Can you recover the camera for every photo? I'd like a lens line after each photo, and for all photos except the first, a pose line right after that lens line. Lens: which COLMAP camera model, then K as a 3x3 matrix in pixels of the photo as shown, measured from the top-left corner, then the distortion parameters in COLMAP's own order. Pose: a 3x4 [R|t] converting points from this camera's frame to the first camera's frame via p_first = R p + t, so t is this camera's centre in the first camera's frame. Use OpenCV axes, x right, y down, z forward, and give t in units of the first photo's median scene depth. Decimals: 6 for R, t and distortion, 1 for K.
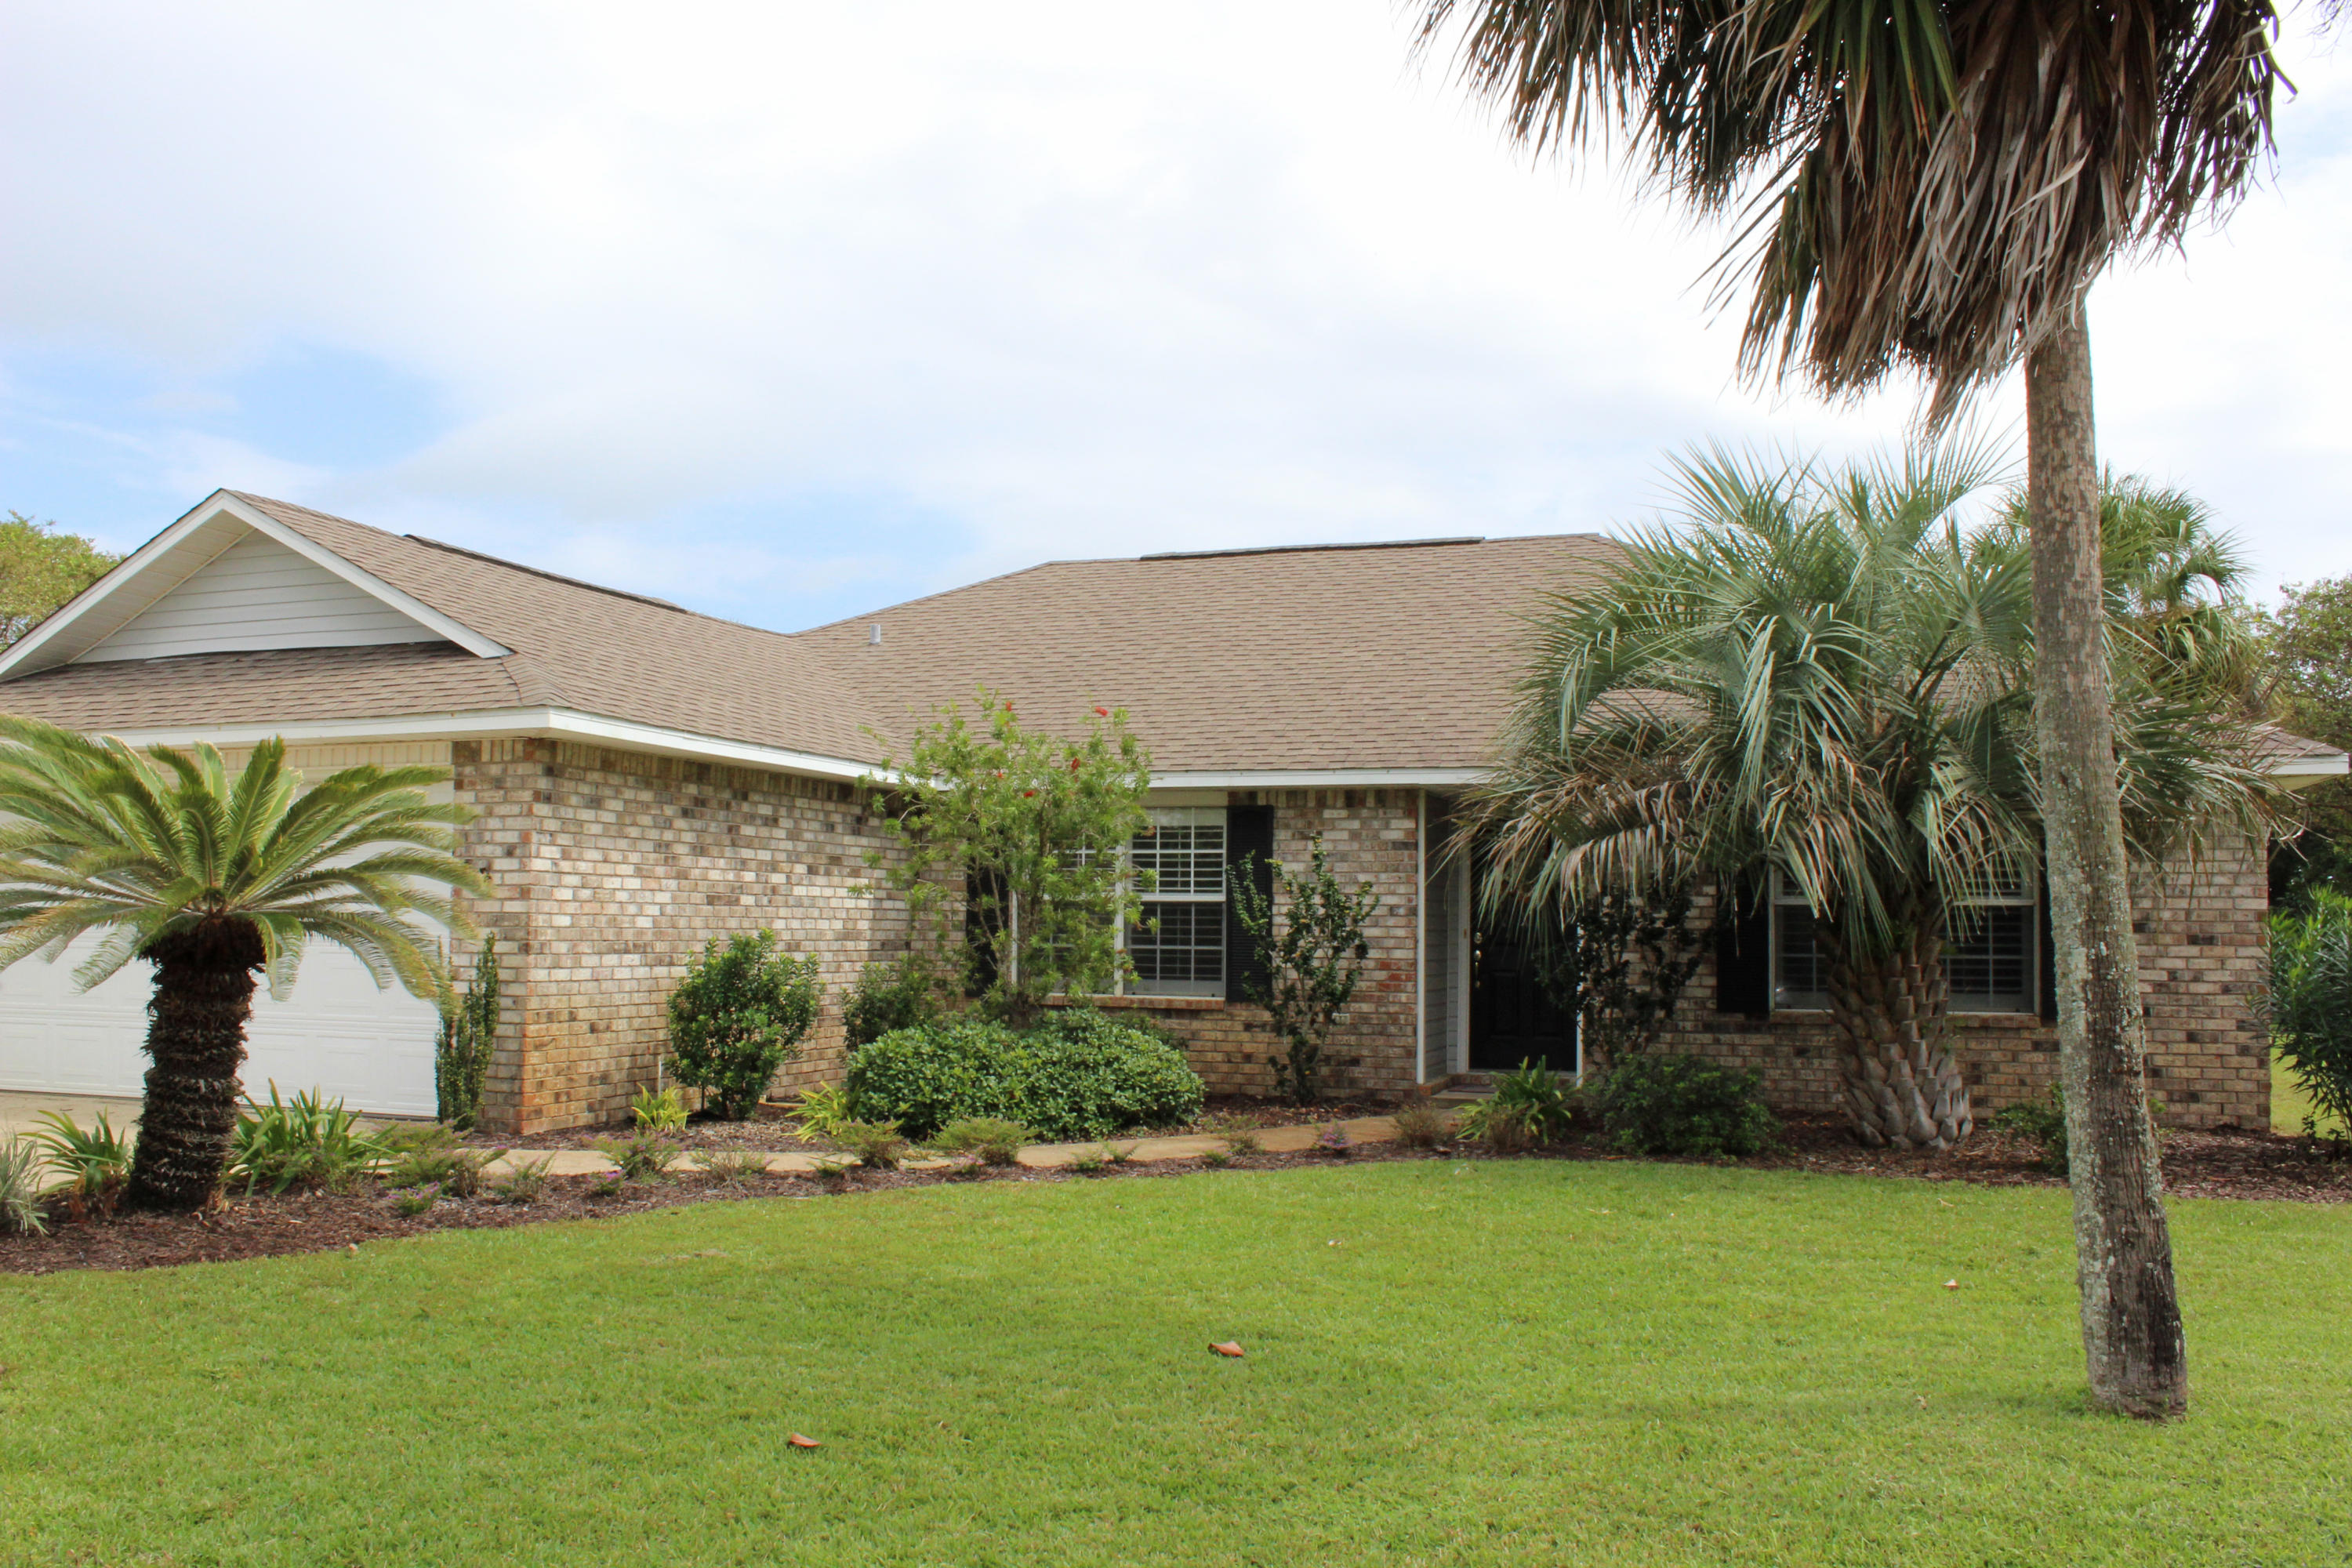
lens RADIAL K [[1968.0, 0, 1134.6], [0, 1968.0, 783.6], [0, 0, 1]] dist [-0.167108, 0.150130]
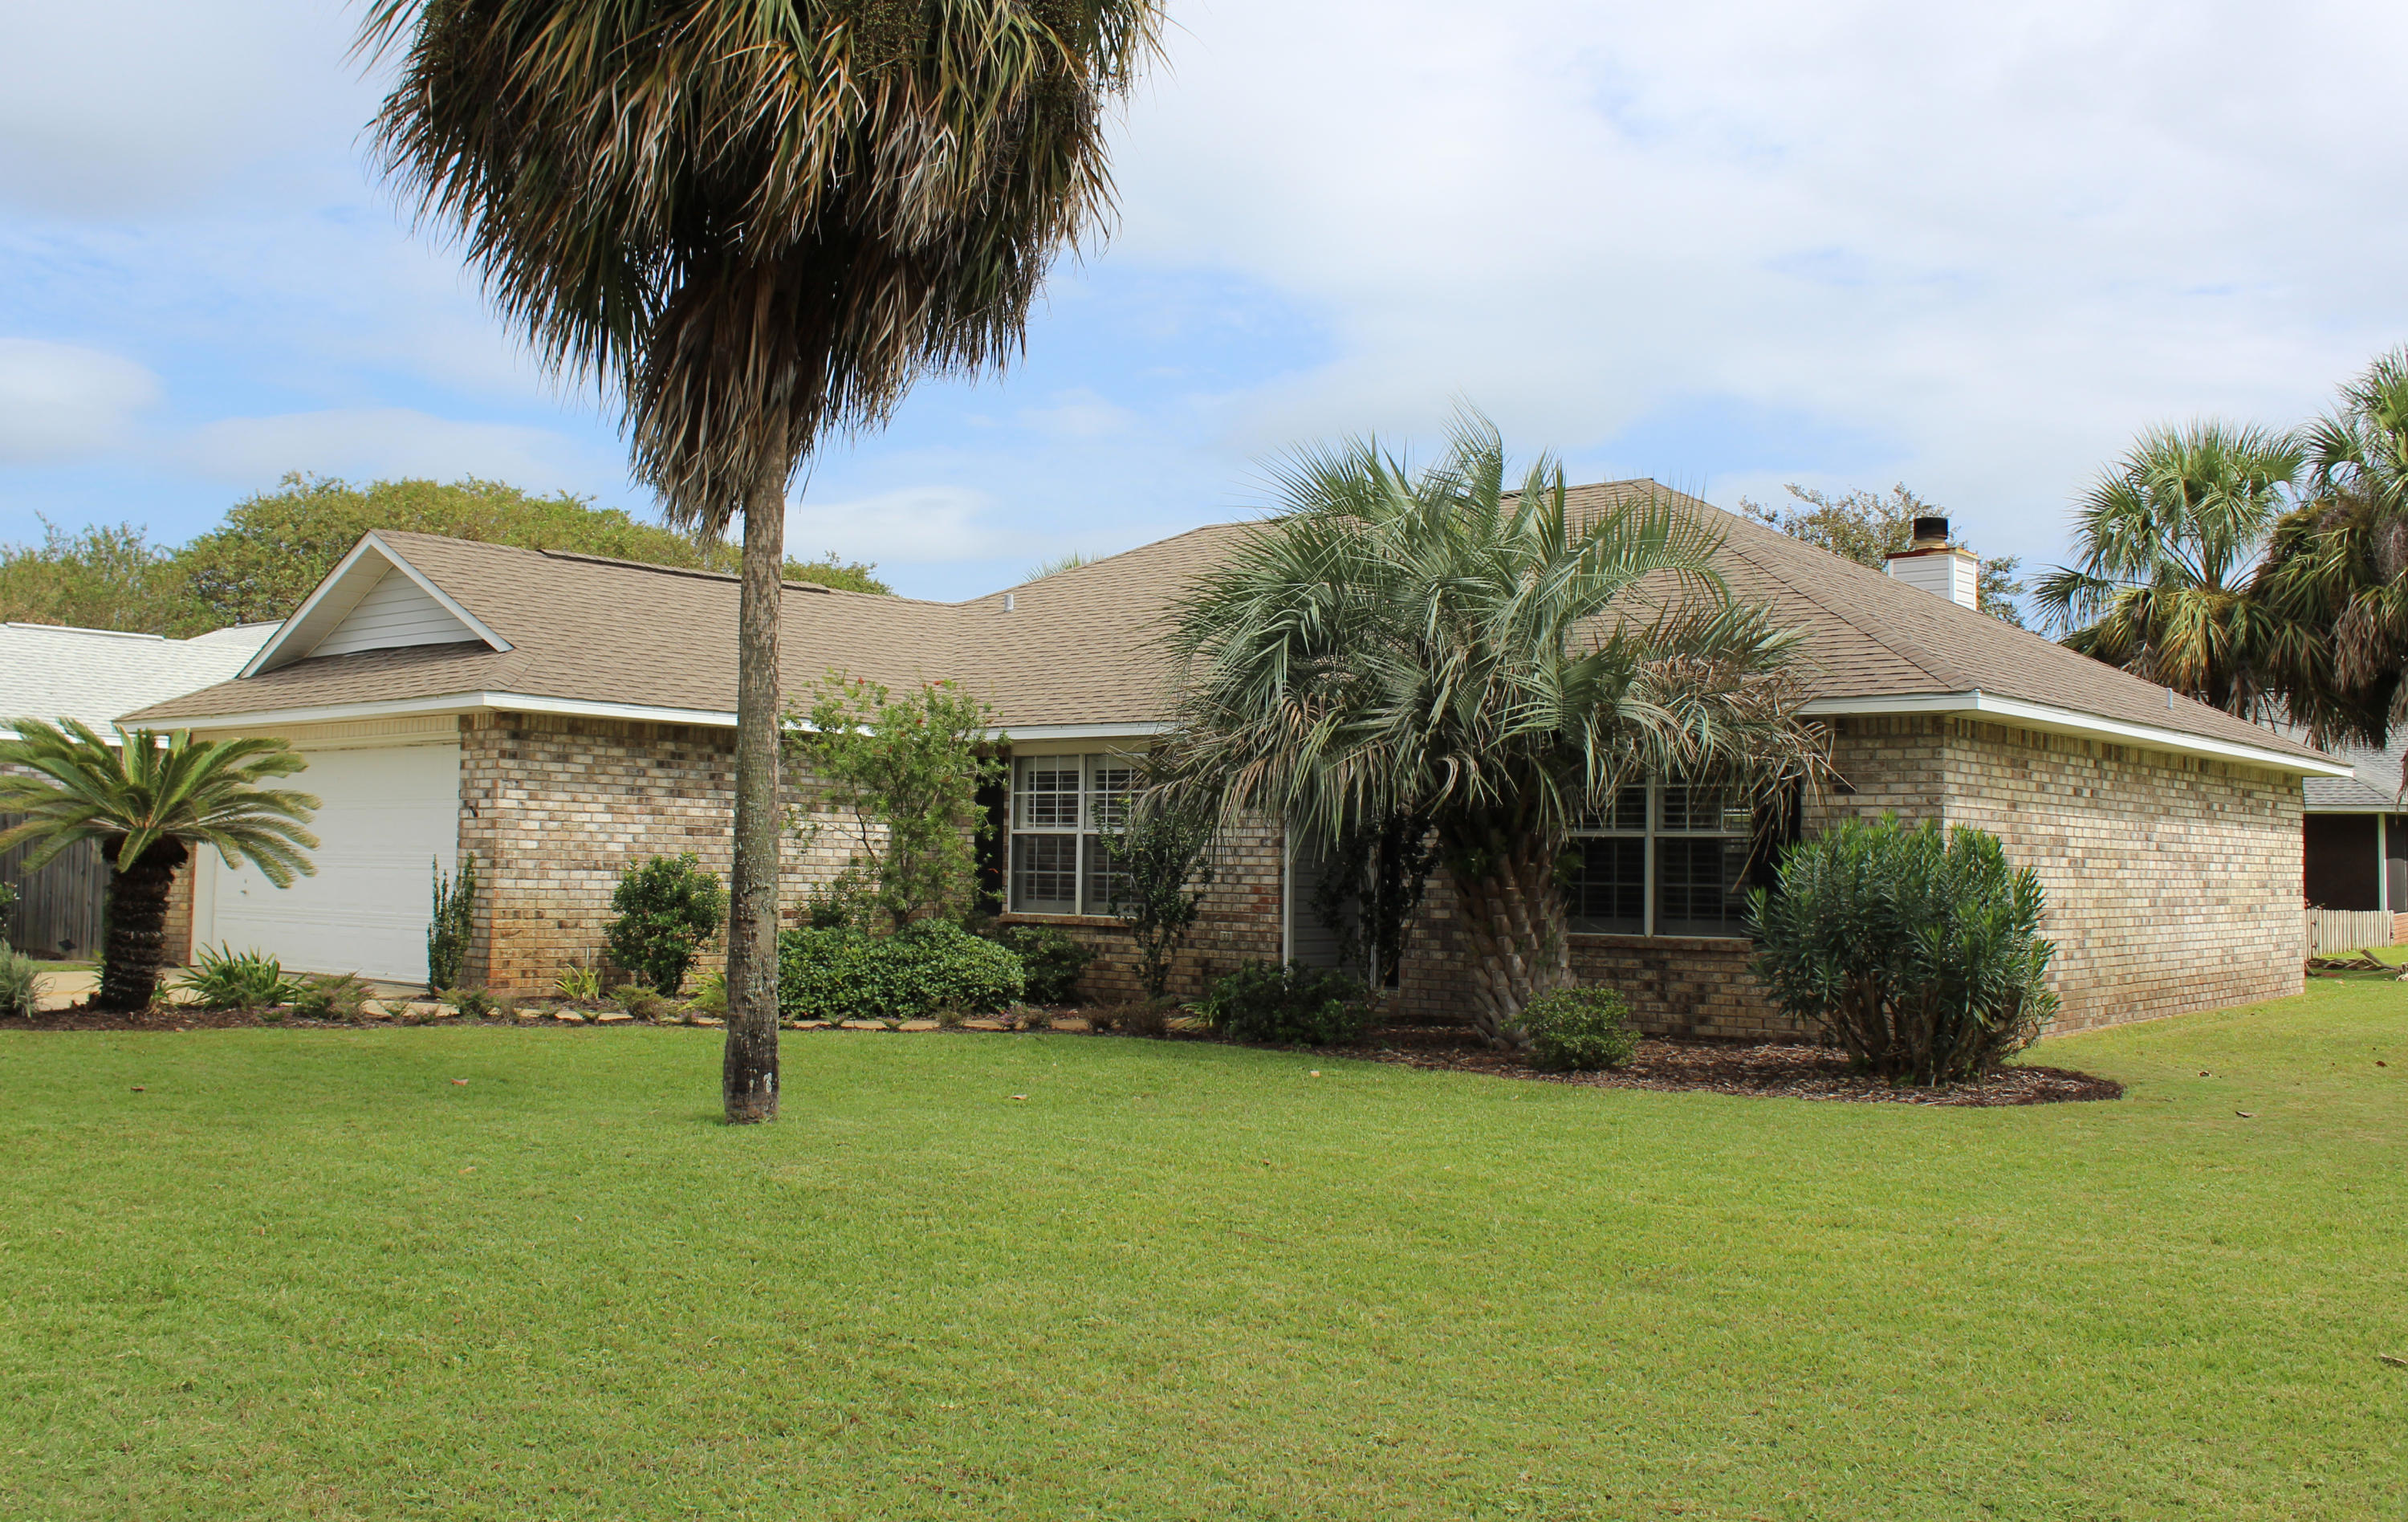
lens RADIAL K [[2235.7, 0, 1203.7], [0, 2235.7, 648.9], [0, 0, 1]] dist [-0.145660, 0.014345]
pose [[0.942605, -0.028209, -0.332717, 0.646665], [0.018271, 0.999290, -0.032960, -0.007096], [0.333410, 0.024989, 0.942451, -0.296795]]
